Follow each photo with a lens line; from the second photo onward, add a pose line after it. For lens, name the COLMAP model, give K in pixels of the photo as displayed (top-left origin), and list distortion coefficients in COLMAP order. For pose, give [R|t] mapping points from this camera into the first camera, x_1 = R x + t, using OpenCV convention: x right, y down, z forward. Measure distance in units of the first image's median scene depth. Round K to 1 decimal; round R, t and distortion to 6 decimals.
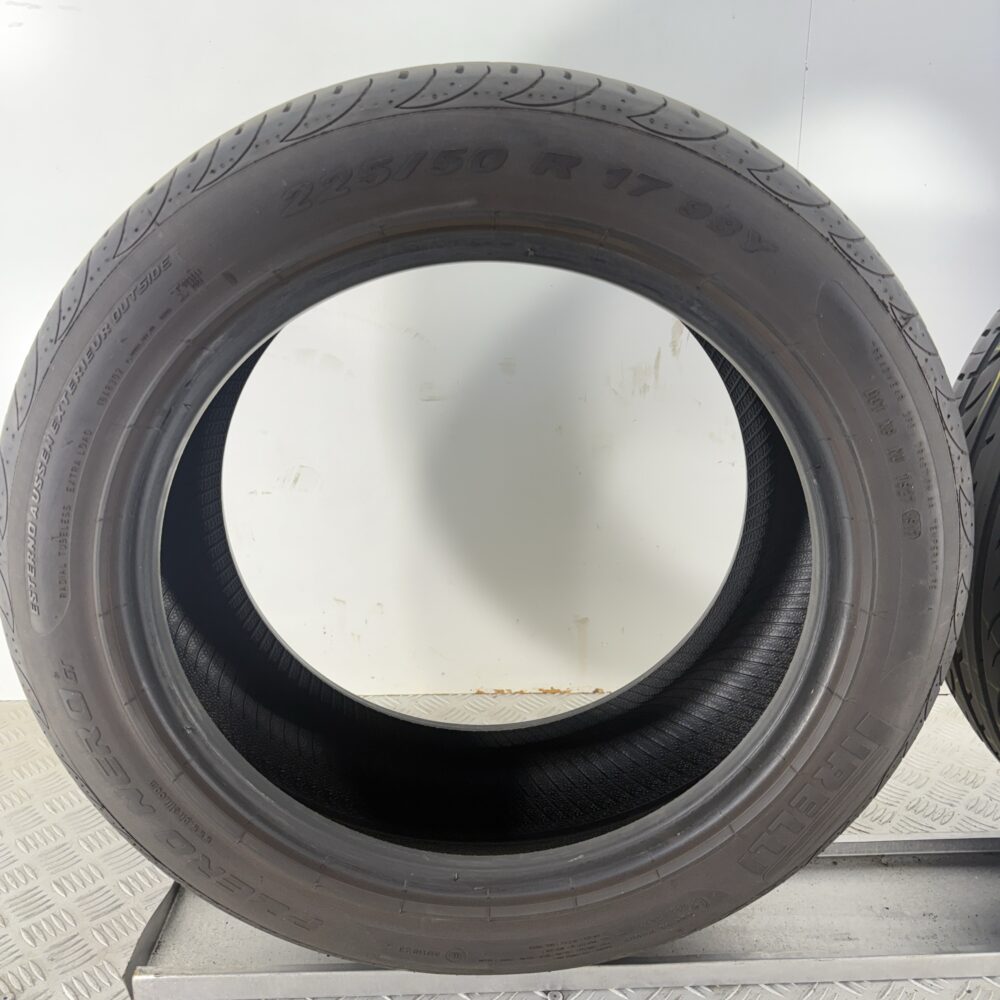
lens RADIAL K [[955.2, 0, 500.0], [0, 955.2, 500.0], [0, 0, 1]] dist [0.166248, -0.394428]
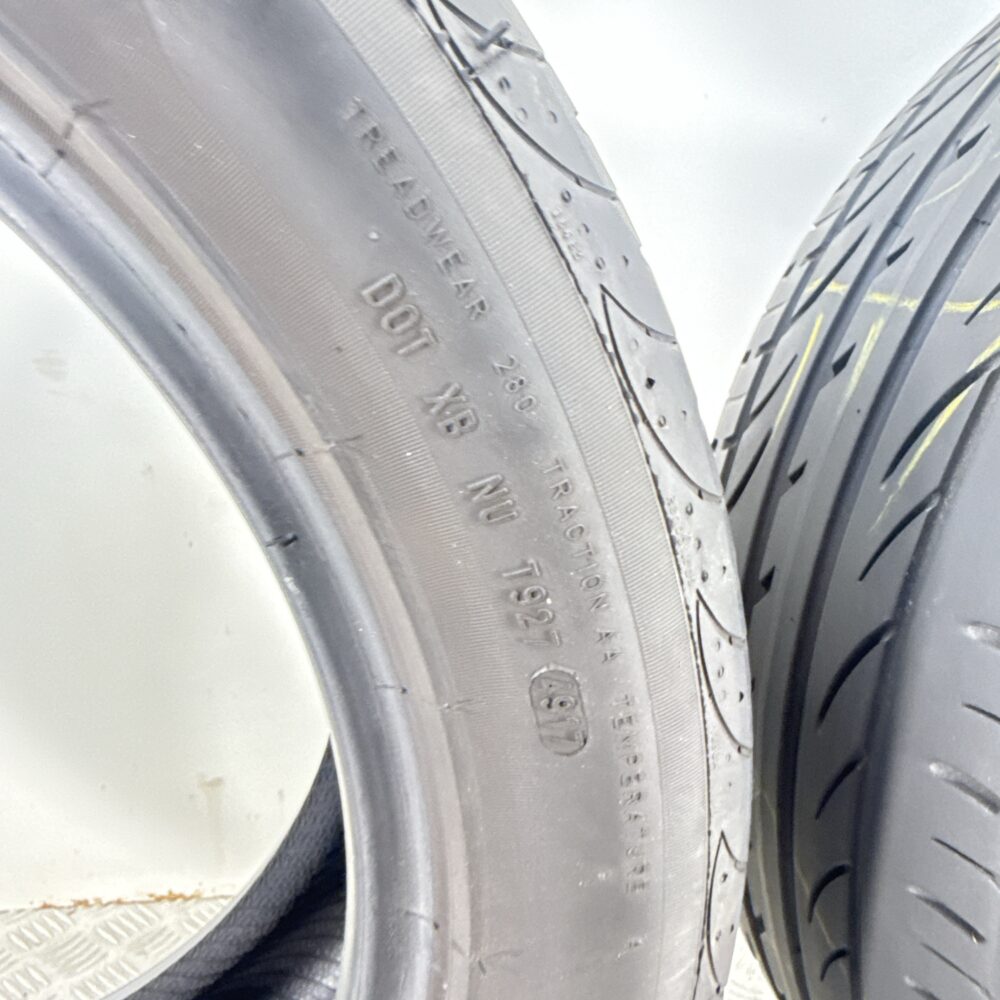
lens RADIAL K [[939.7, 0, 500.0], [0, 939.7, 500.0], [0, 0, 1]] dist [0.008480, 0.002382]
pose [[0.992164, -0.003668, 0.124888, 0.358841], [0.011994, 0.997749, -0.065977, -0.025621], [-0.124365, 0.066958, 0.989975, 0.671344]]
